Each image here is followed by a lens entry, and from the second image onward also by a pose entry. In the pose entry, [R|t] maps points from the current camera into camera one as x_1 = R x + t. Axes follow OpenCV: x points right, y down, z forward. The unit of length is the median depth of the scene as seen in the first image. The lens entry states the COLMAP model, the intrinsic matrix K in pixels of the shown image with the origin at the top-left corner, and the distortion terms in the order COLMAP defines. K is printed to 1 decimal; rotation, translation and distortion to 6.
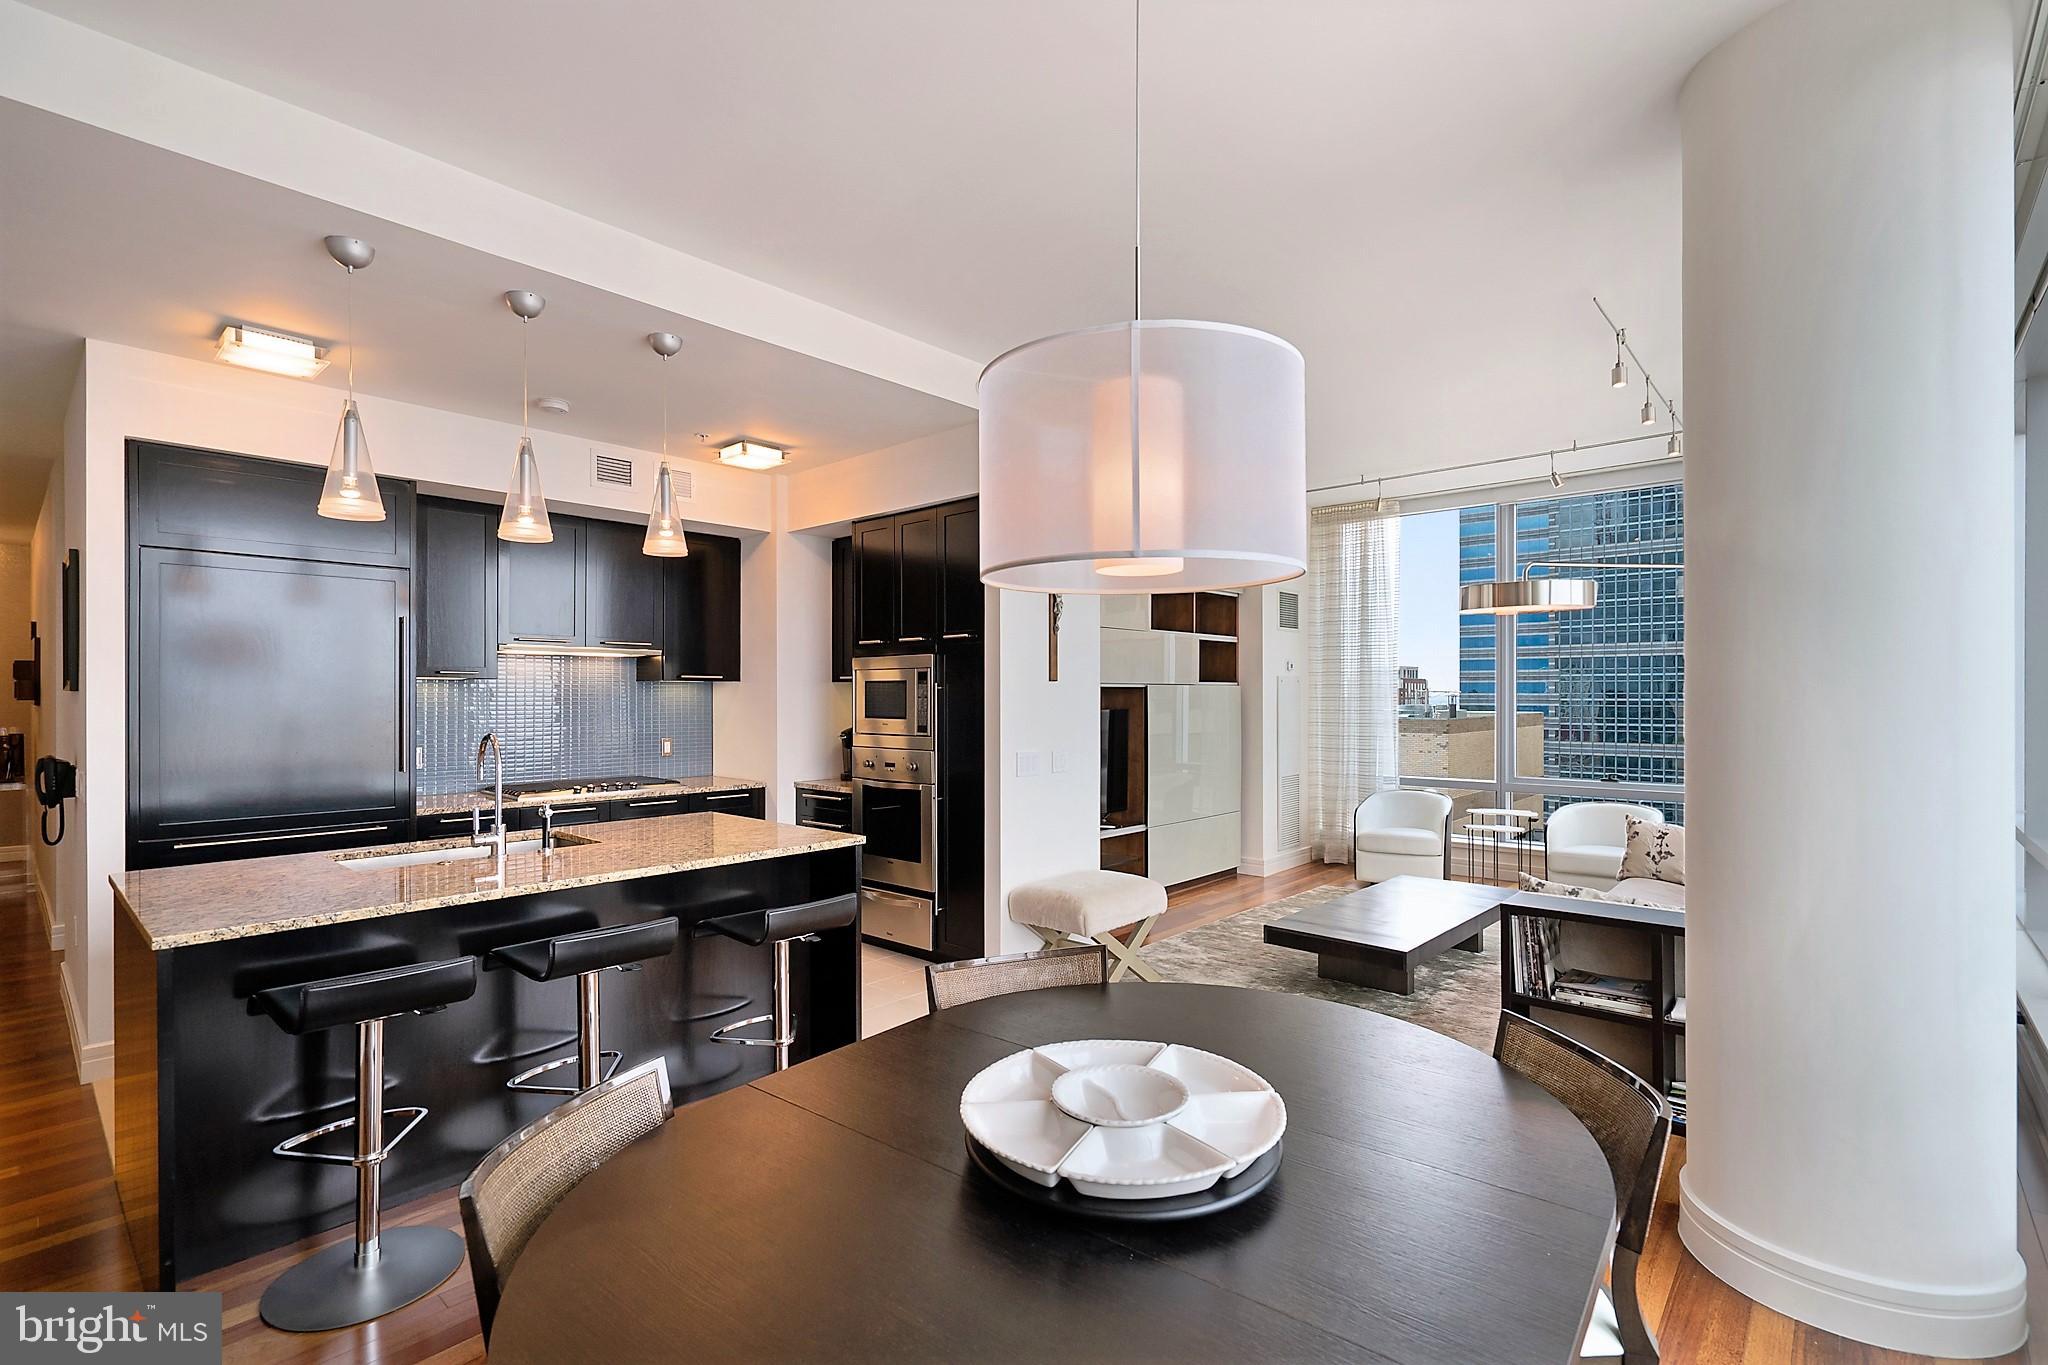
lens RADIAL K [[932.4, 0, 1018.0], [0, 932.4, 689.9], [0, 0, 1]] dist [-0.002748, -0.000156]
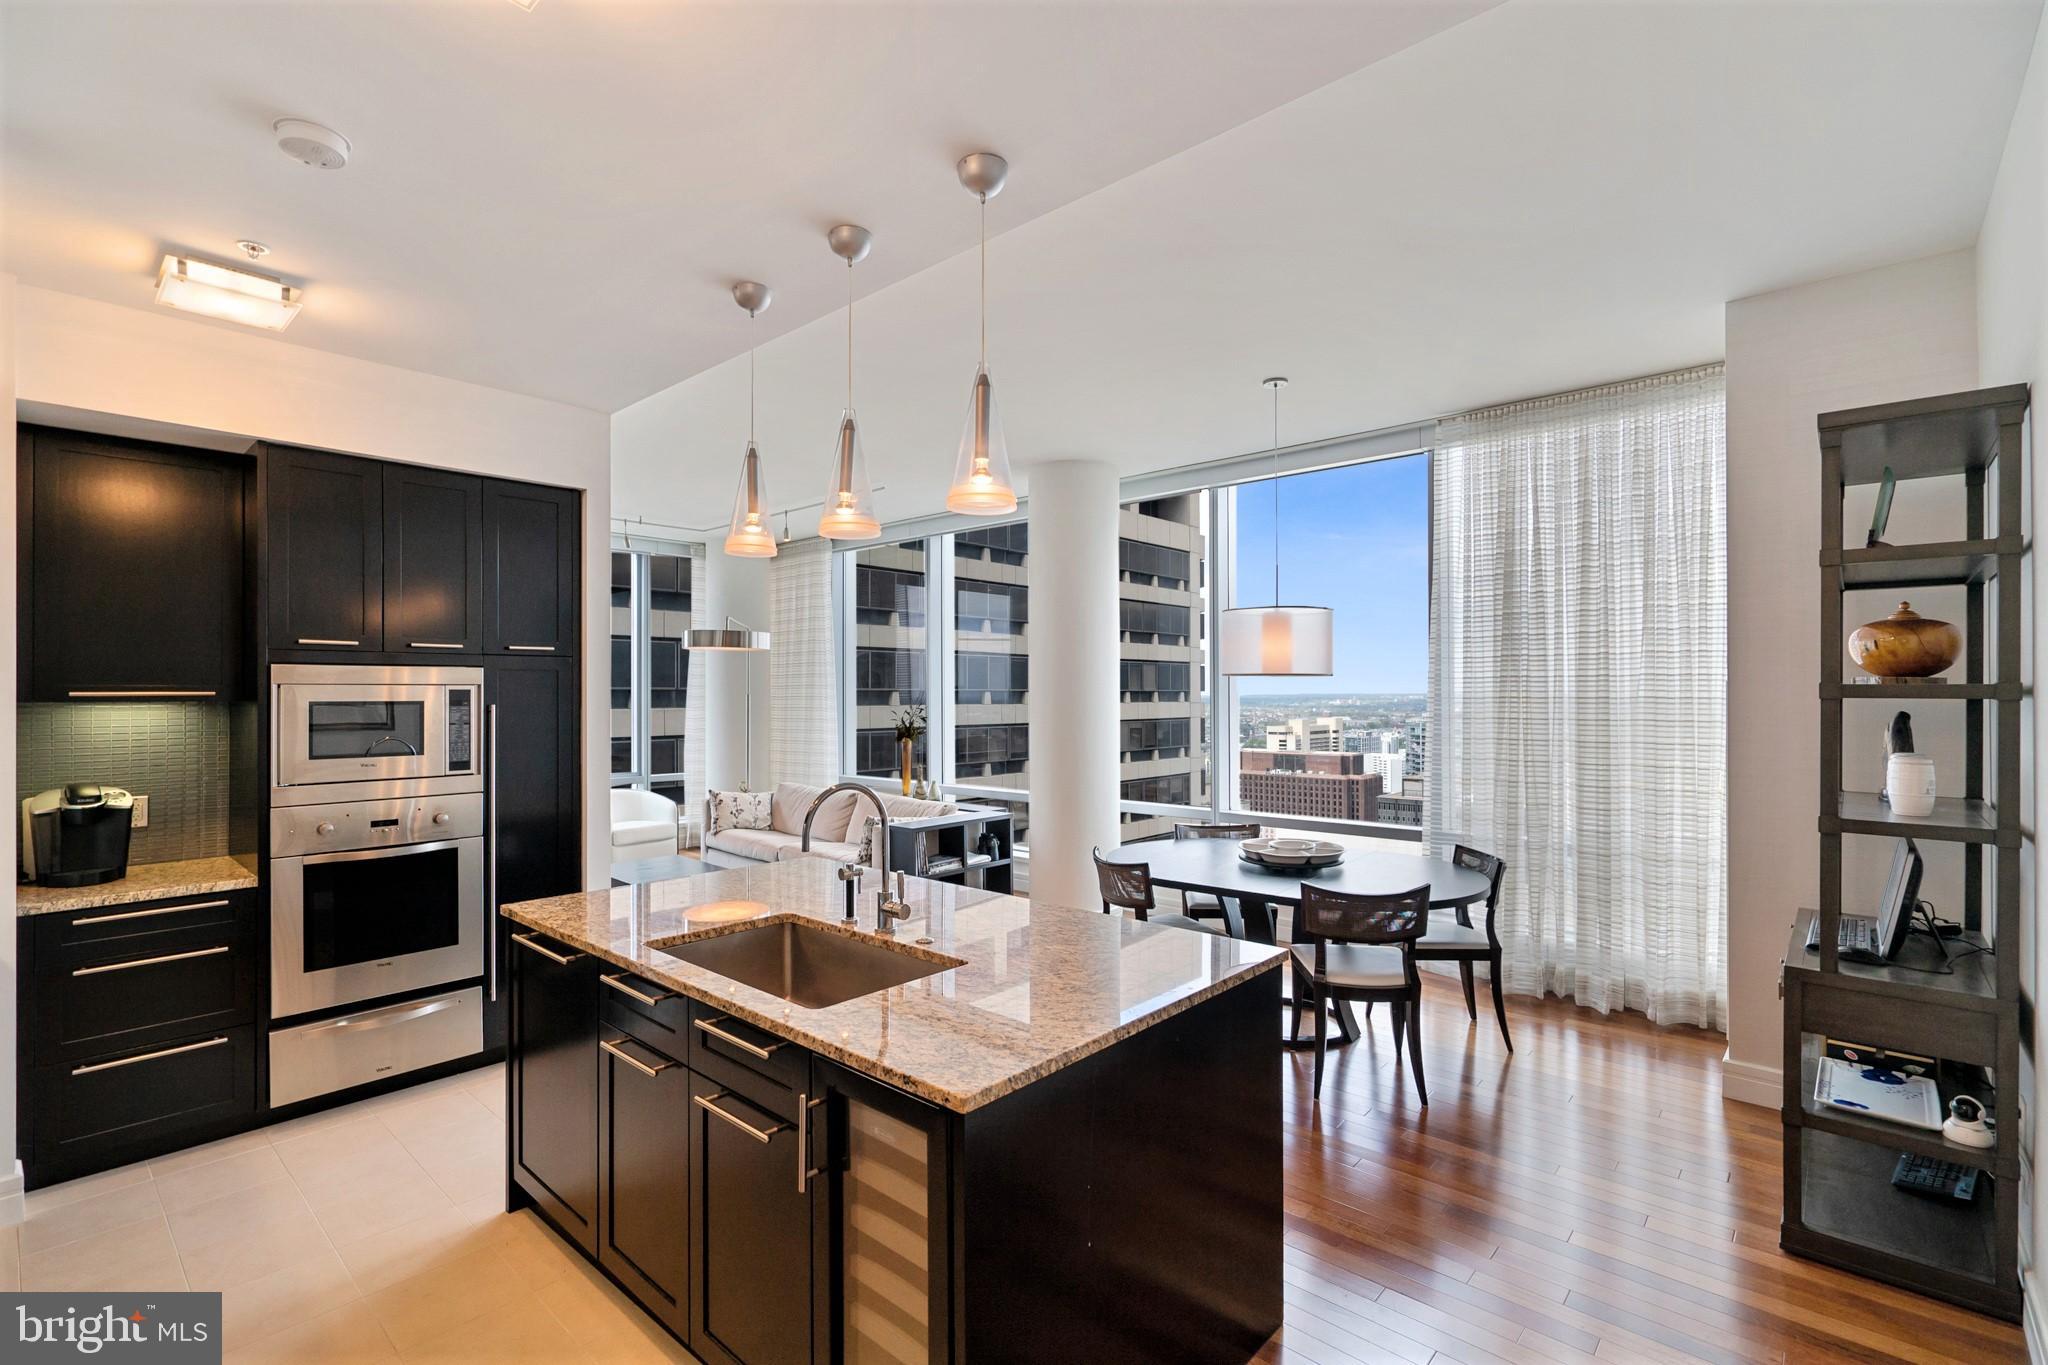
lens RADIAL K [[924.3, 0, 1016.6], [0, 924.3, 686.1], [0, 0, 1]] dist [-0.024216, 0.000014]
pose [[0.004632, 0.010482, 0.999934, -0.842854], [-0.002719, 0.999941, -0.010469, -0.015972], [-0.999986, -0.002670, 0.004660, 0.544041]]
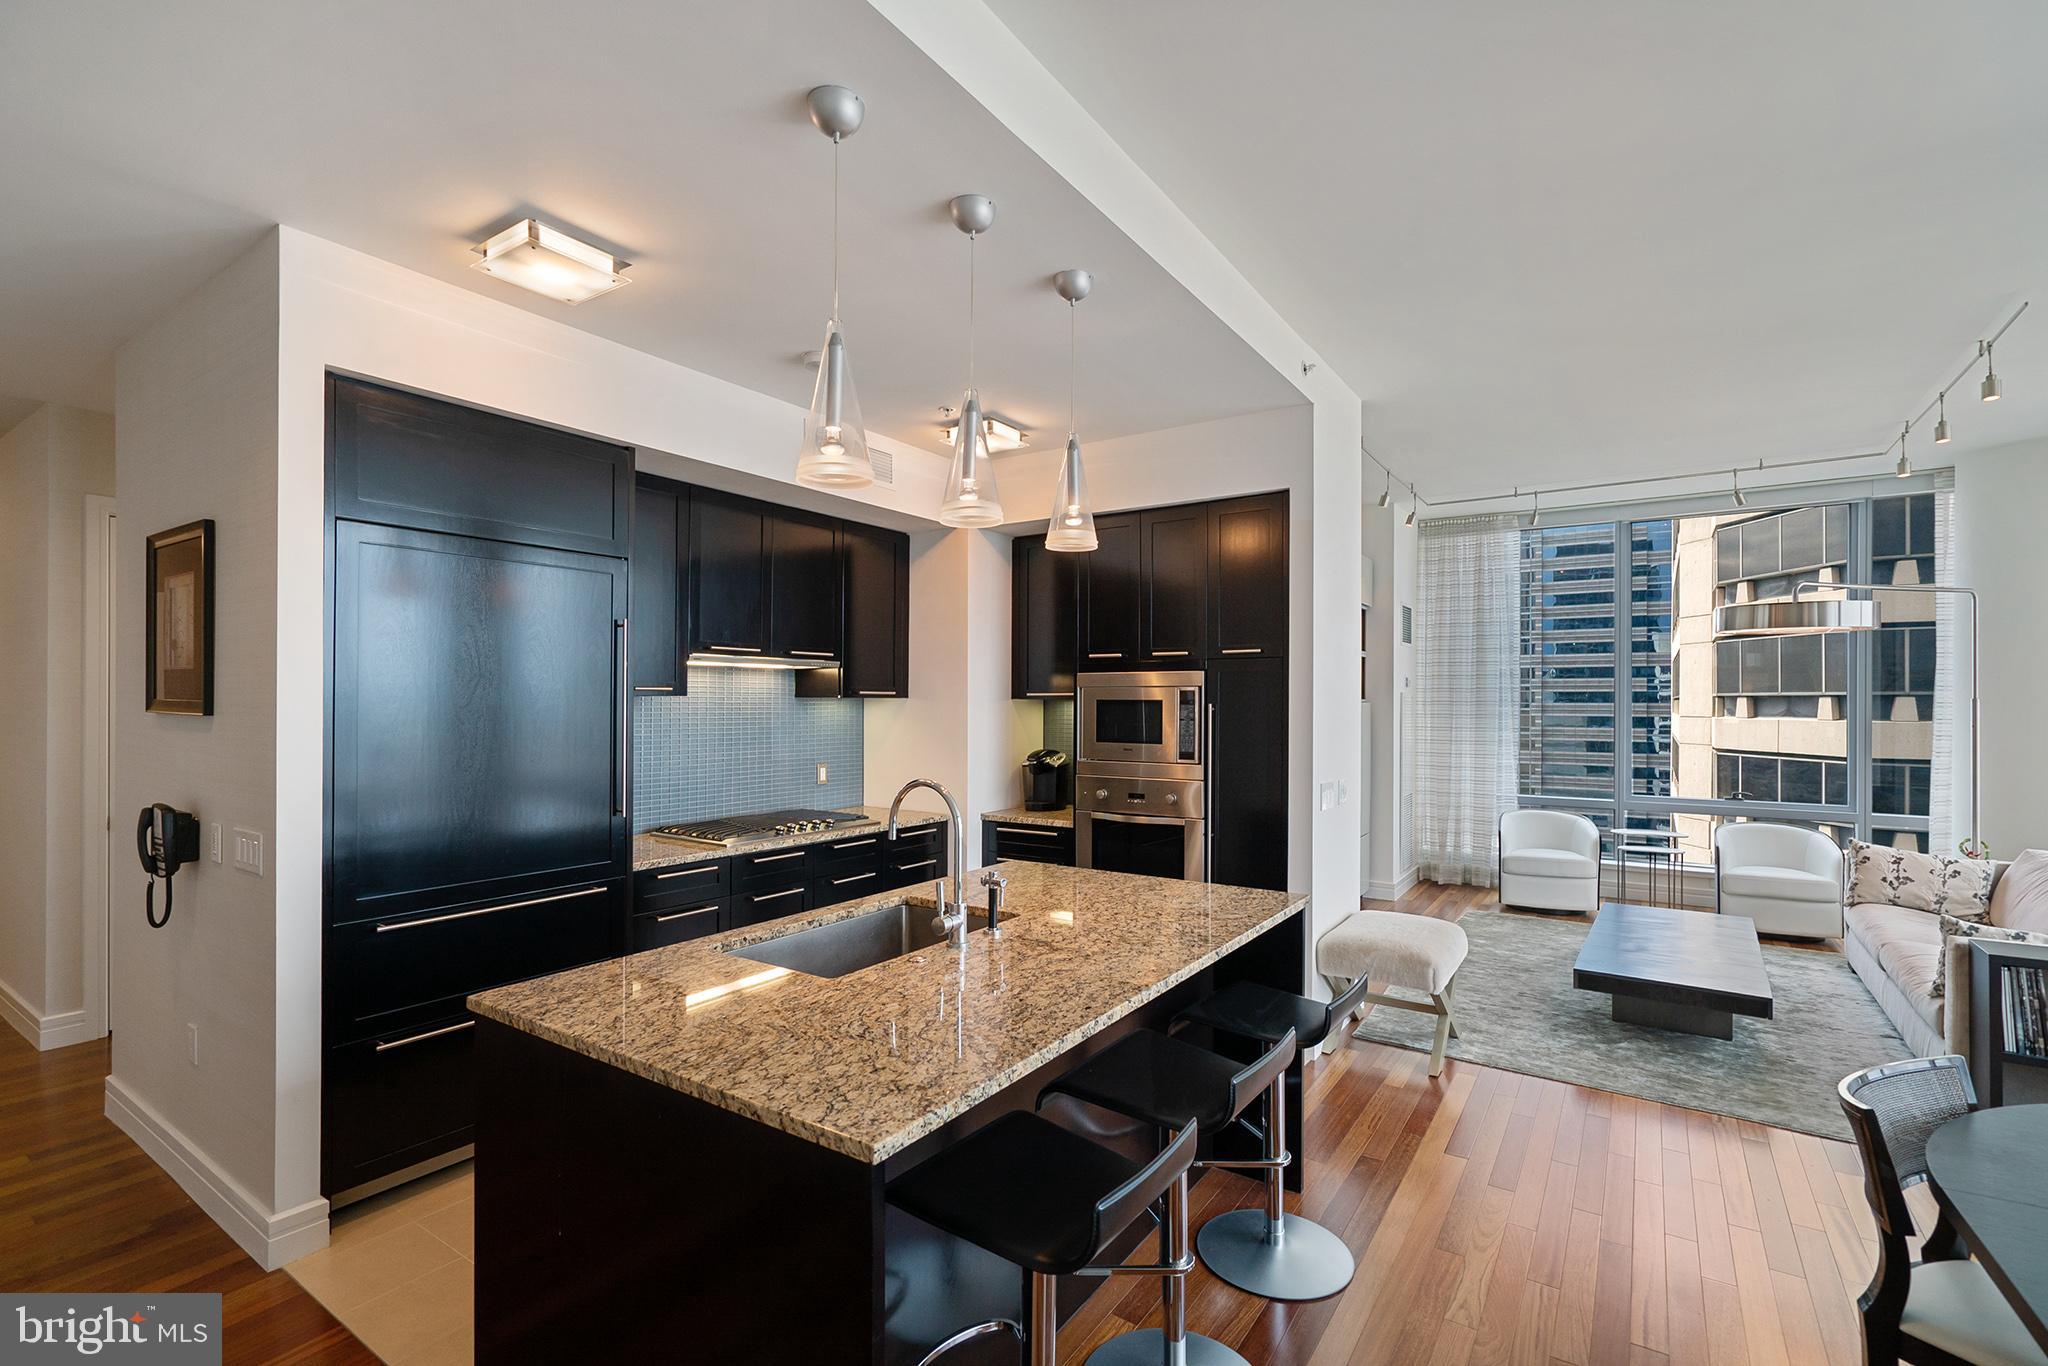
lens RADIAL K [[926.8, 0, 1013.2], [0, 926.8, 698.4], [0, 0, 1]] dist [-0.001380, -0.000168]
pose [[0.990895, 0.004950, 0.134546, -0.381974], [-0.005275, 0.999984, 0.002063, -0.013342], [-0.134534, -0.002754, 0.990905, 0.155947]]
